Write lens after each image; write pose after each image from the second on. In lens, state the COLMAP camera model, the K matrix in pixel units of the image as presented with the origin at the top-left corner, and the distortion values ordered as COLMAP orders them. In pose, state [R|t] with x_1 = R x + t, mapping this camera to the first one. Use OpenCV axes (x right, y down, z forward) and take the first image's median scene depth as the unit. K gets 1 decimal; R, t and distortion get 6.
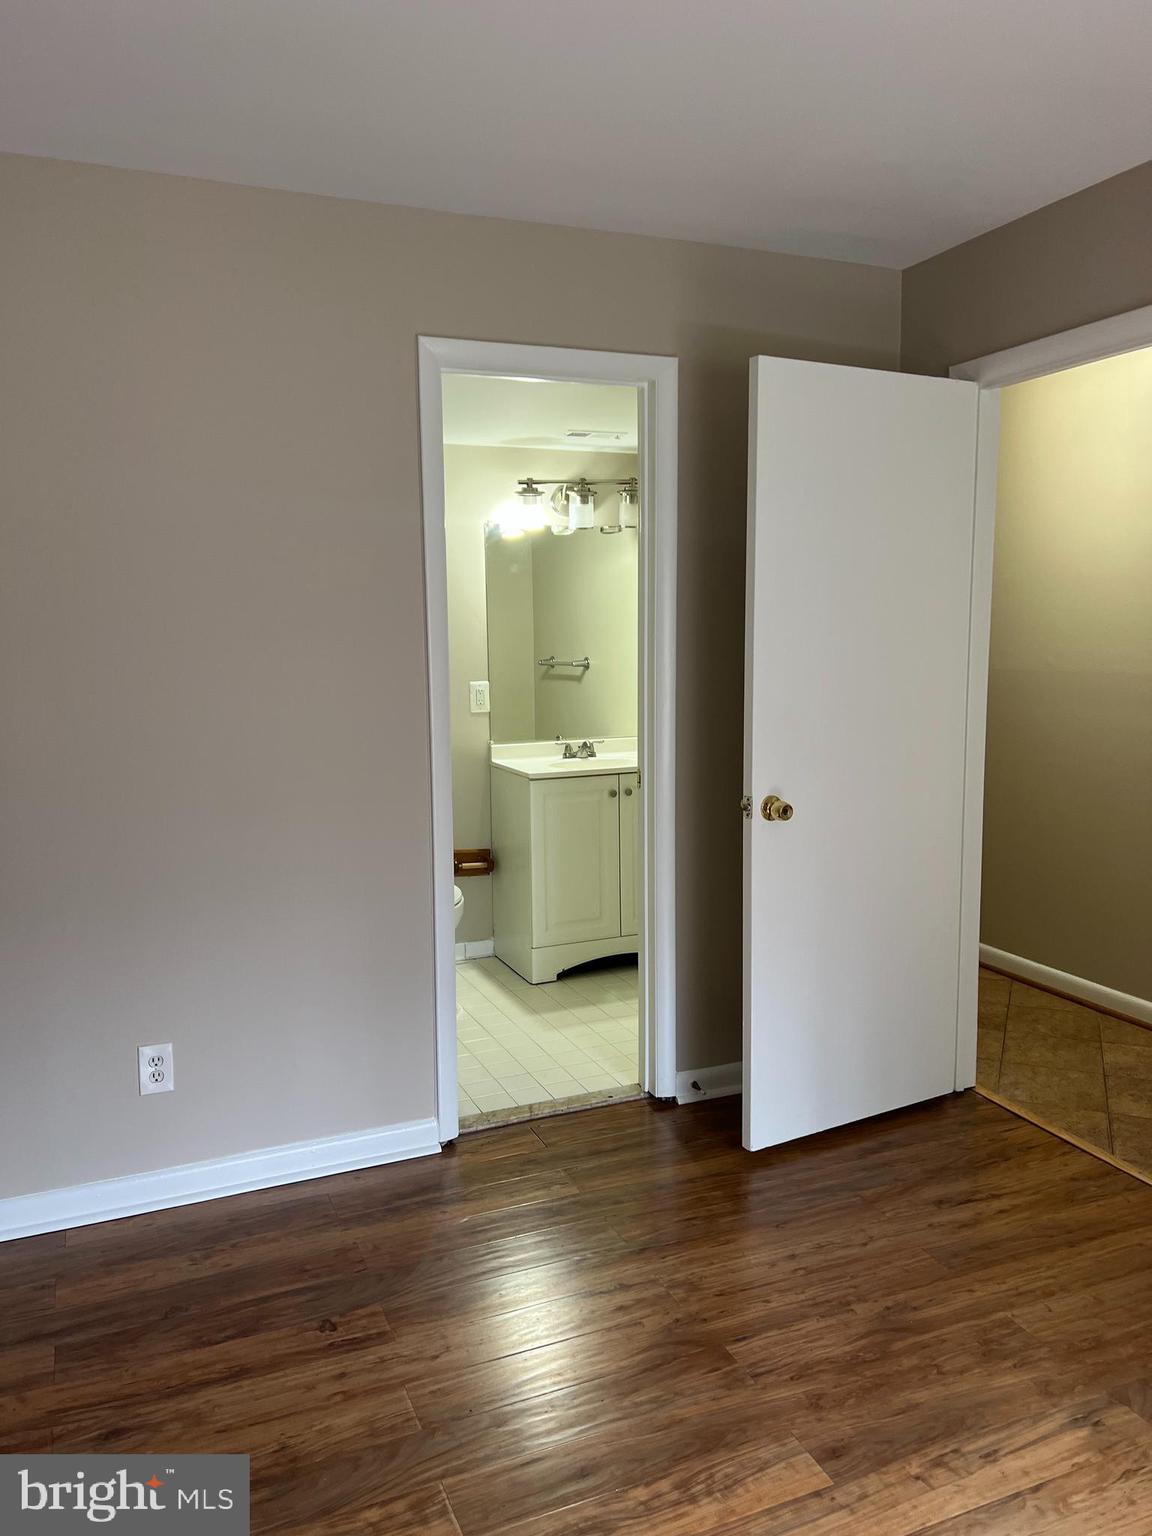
lens RADIAL K [[1156.5, 0, 574.6], [0, 1156.5, 756.3], [0, 0, 1]] dist [0.032304, -0.032064]
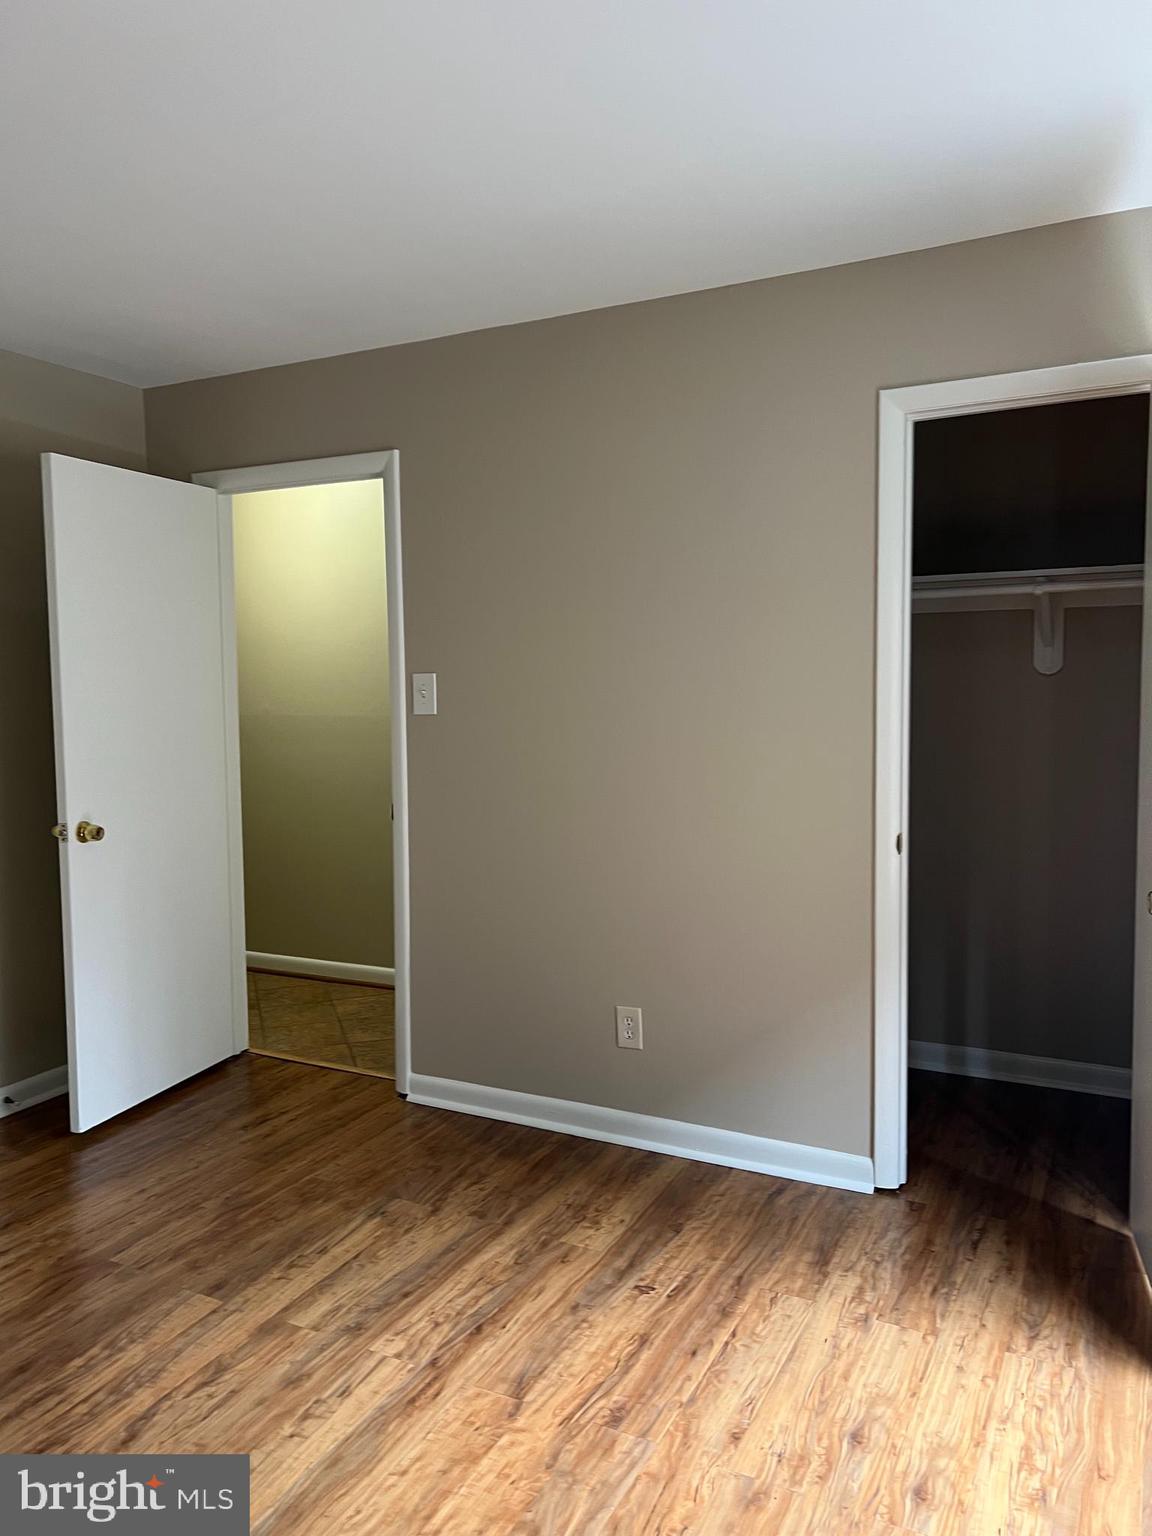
lens RADIAL K [[1156.5, 0, 572.7], [0, 1156.5, 767.6], [0, 0, 1]] dist [0.032304, -0.032064]
pose [[0.764569, -0.050989, 0.642522, -0.218629], [0.079547, 0.996710, -0.015561, 0.039619], [-0.639614, 0.063008, 0.766109, -0.242386]]
